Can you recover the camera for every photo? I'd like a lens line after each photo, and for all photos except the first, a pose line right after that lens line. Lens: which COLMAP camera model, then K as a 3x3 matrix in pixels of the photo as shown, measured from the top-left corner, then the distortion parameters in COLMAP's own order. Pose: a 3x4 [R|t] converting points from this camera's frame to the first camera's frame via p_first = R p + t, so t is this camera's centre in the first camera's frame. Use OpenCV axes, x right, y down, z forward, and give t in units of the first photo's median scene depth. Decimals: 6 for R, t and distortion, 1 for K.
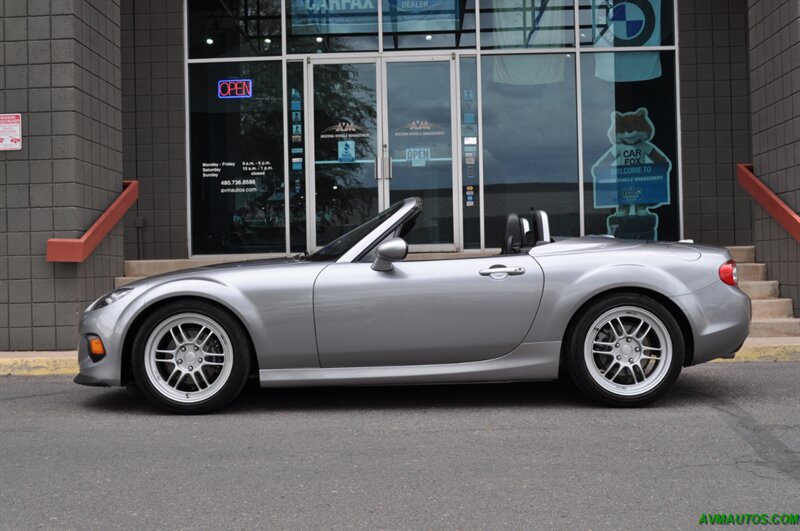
lens RADIAL K [[944.3, 0, 400.0], [0, 944.3, 265.5], [0, 0, 1]] dist [-0.032227, 0.001696]
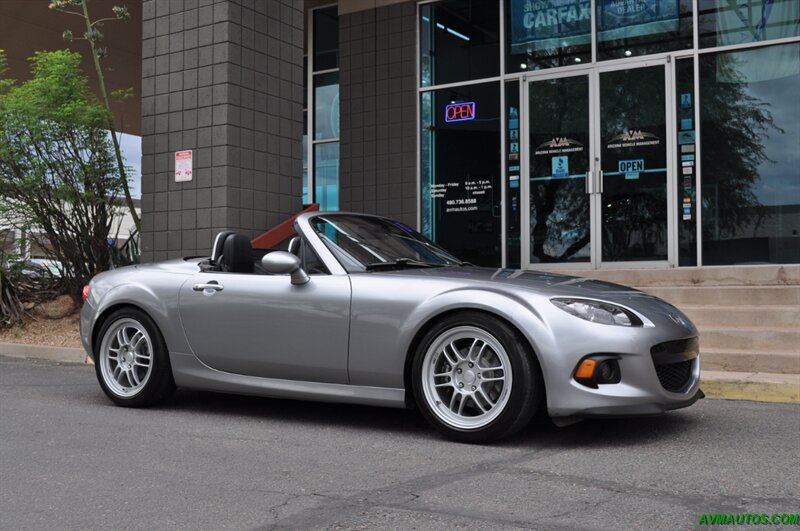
lens RADIAL K [[927.4, 0, 400.0], [0, 927.4, 265.5], [0, 0, 1]] dist [-0.035486, 0.001947]
pose [[0.867261, 0.002274, -0.497849, 0.279548], [-0.012722, 0.999764, -0.017596, 0.000954], [0.497692, 0.021594, 0.867085, 0.082969]]
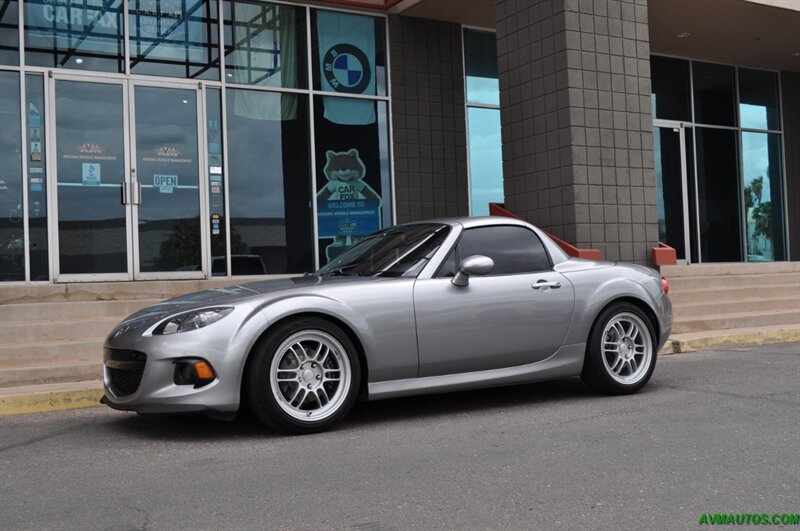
lens RADIAL K [[927.4, 0, 400.0], [0, 927.4, 265.5], [0, 0, 1]] dist [-0.035486, 0.001947]
pose [[0.846368, 0.002906, 0.532591, -0.288628], [0.017513, 0.999293, -0.033283, 0.007348], [-0.532311, 0.037497, 0.845718, 0.053886]]
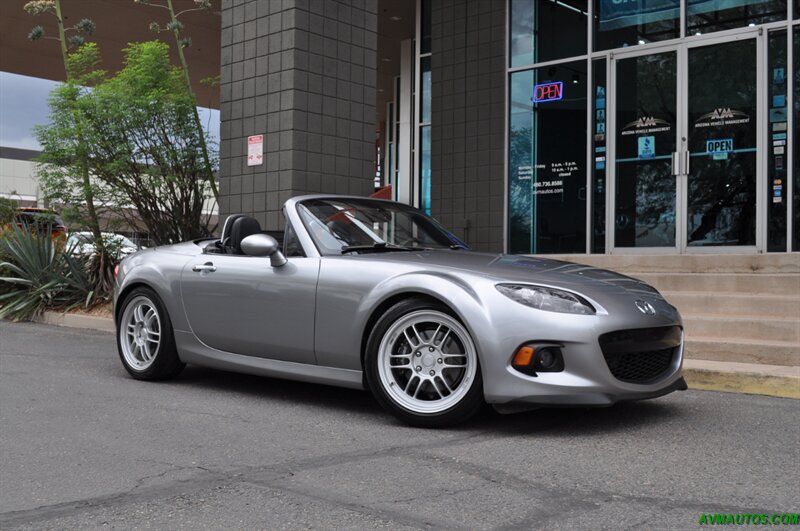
lens RADIAL K [[927.4, 0, 400.0], [0, 927.4, 265.5], [0, 0, 1]] dist [-0.035486, 0.001947]
pose [[0.765984, 0.021727, -0.642492, 0.352885], [-0.024095, 0.999697, 0.005080, -0.001213], [0.642408, 0.011590, 0.766275, 0.132056]]
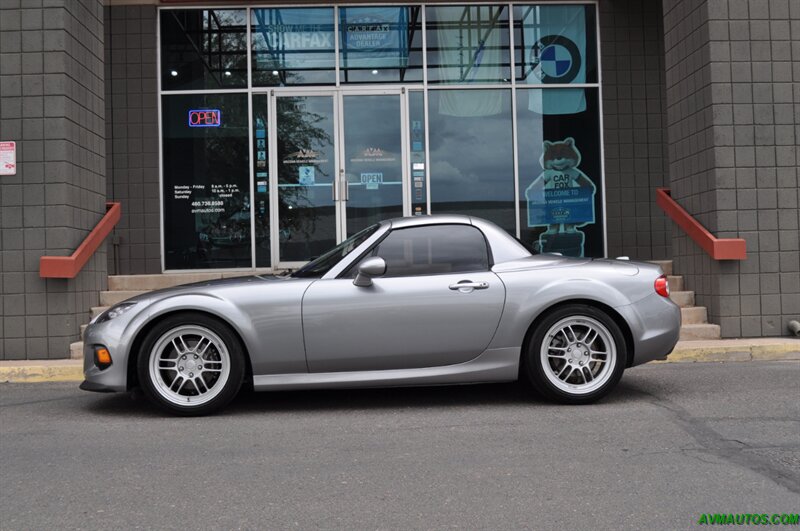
lens RADIAL K [[864.2, 0, 400.0], [0, 864.2, 265.5], [0, 0, 1]] dist [-0.041898, 0.002925]
pose [[0.997348, -0.003615, 0.072693, -0.021907], [0.004541, 0.999910, -0.012590, -0.002516], [-0.072641, 0.012887, 0.997275, -0.013446]]
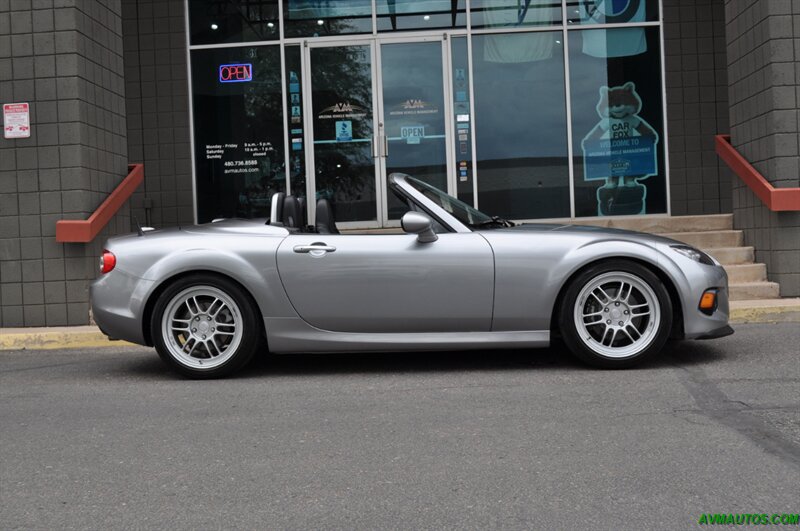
lens RADIAL K [[927.4, 0, 400.0], [0, 927.4, 265.5], [0, 0, 1]] dist [-0.035486, 0.001947]
pose [[0.999664, -0.019922, -0.016592, 0.019115], [0.020351, 0.999453, 0.026057, 0.001906], [0.016064, -0.026386, 0.999523, -0.023476]]
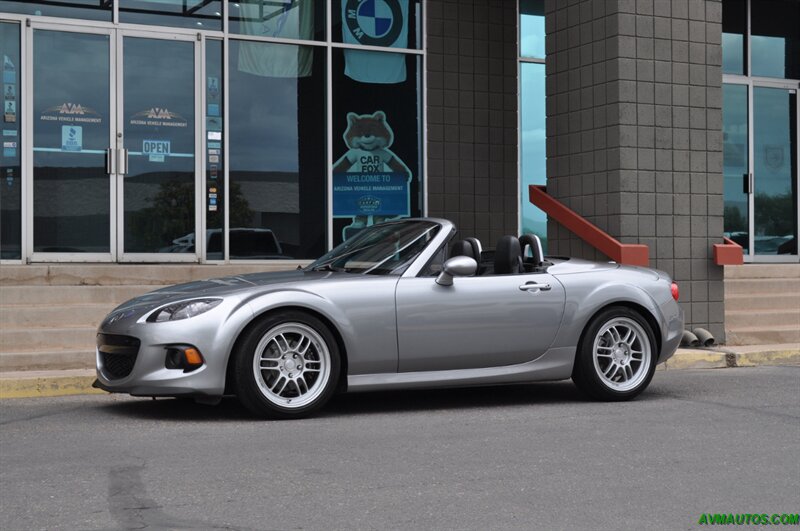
lens RADIAL K [[1329.6, 0, 400.0], [0, 1329.6, 265.5], [0, 0, 1]] dist [0.021645, 0.055578]
pose [[0.875998, 0.021189, 0.481850, -0.365101], [-0.016215, 0.999764, -0.014486, 0.002623], [-0.482043, 0.004876, 0.876134, -0.158840]]
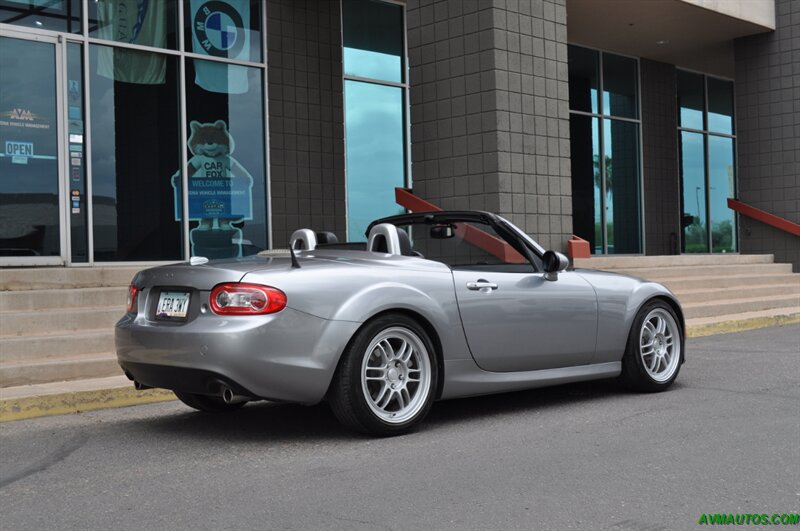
lens RADIAL K [[1042.1, 0, 400.0], [0, 1042.1, 265.5], [0, 0, 1]] dist [-0.022700, 0.015719]
pose [[0.691929, 0.006243, 0.721939, -0.411555], [0.007524, 0.999846, -0.015857, 0.002577], [-0.721926, 0.016404, 0.691775, 0.120994]]
